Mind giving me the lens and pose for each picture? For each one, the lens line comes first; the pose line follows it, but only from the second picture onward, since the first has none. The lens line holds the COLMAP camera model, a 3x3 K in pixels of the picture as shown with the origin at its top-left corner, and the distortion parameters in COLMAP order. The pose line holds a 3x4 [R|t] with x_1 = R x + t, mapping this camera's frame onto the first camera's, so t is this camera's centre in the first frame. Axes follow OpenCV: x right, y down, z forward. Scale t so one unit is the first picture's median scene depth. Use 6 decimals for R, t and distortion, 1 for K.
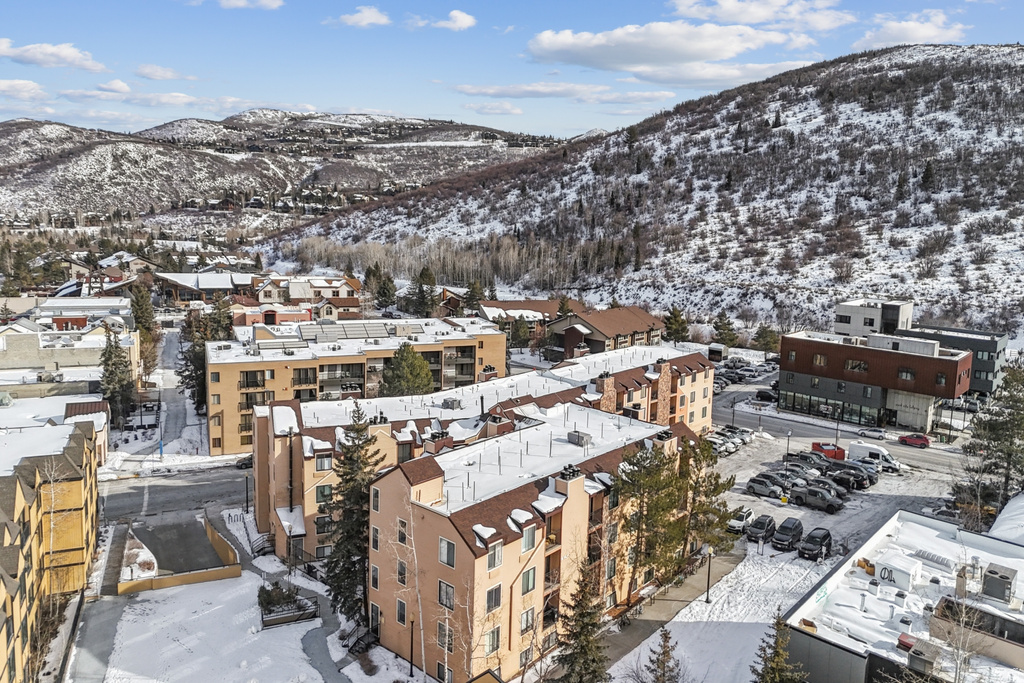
lens RADIAL K [[894.1, 0, 512.0], [0, 894.1, 341.5], [0, 0, 1]] dist [0.096752, -0.107548]
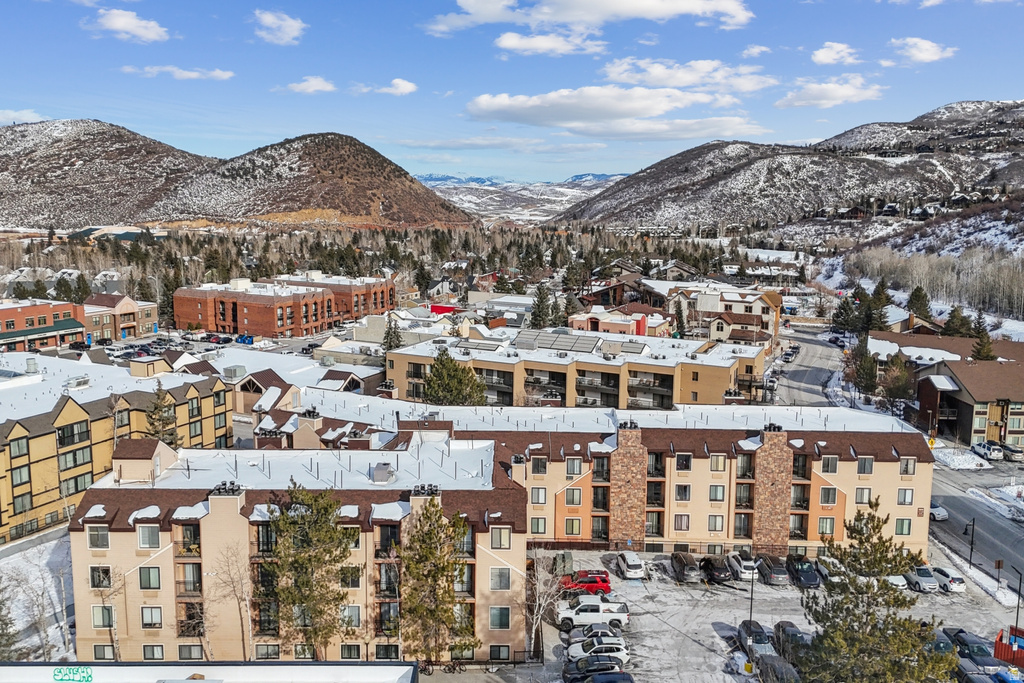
lens RADIAL K [[894.1, 0, 512.0], [0, 894.1, 341.5], [0, 0, 1]] dist [0.096752, -0.107548]
pose [[0.554645, 0.101714, -0.825847, 0.270112], [-0.112771, 0.992532, 0.046506, -0.023182], [0.824410, 0.067337, 0.561974, 0.189134]]
